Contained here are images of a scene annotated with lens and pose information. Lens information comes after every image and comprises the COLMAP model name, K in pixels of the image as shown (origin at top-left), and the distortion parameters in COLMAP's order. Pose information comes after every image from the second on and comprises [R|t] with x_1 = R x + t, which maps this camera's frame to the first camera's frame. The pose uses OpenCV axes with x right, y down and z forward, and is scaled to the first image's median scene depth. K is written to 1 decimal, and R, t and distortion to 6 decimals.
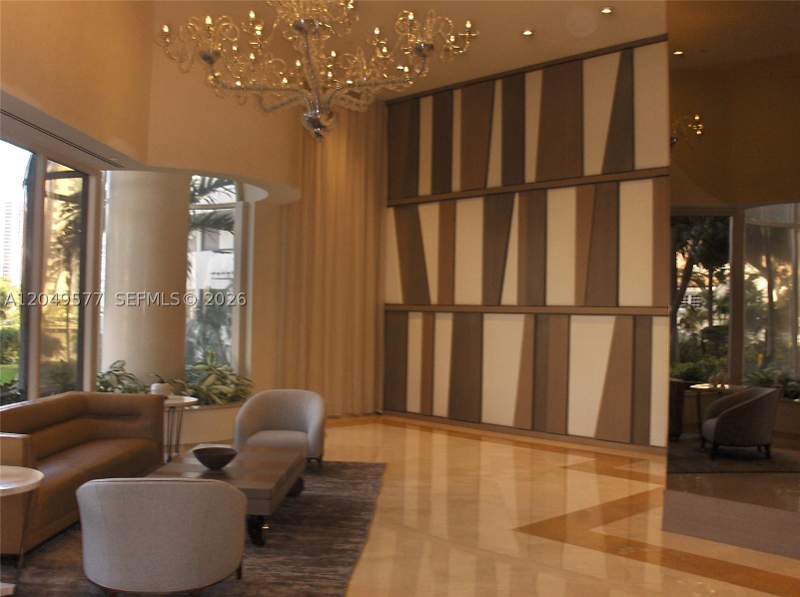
lens RADIAL K [[820.9, 0, 400.0], [0, 820.9, 298.5], [0, 0, 1]] dist [-0.086423, -0.005314]
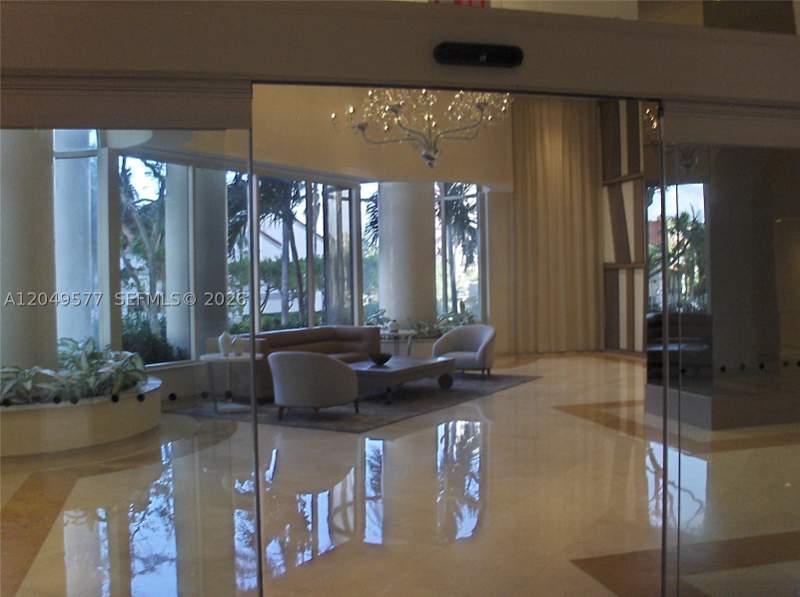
lens RADIAL K [[820.9, 0, 400.0], [0, 820.9, 298.5], [0, 0, 1]] dist [-0.086423, -0.005314]
pose [[0.853413, -0.015218, -0.521014, 0.377837], [0.038245, 0.998708, 0.033474, 0.006594], [0.519831, -0.048493, 0.852892, -0.241457]]
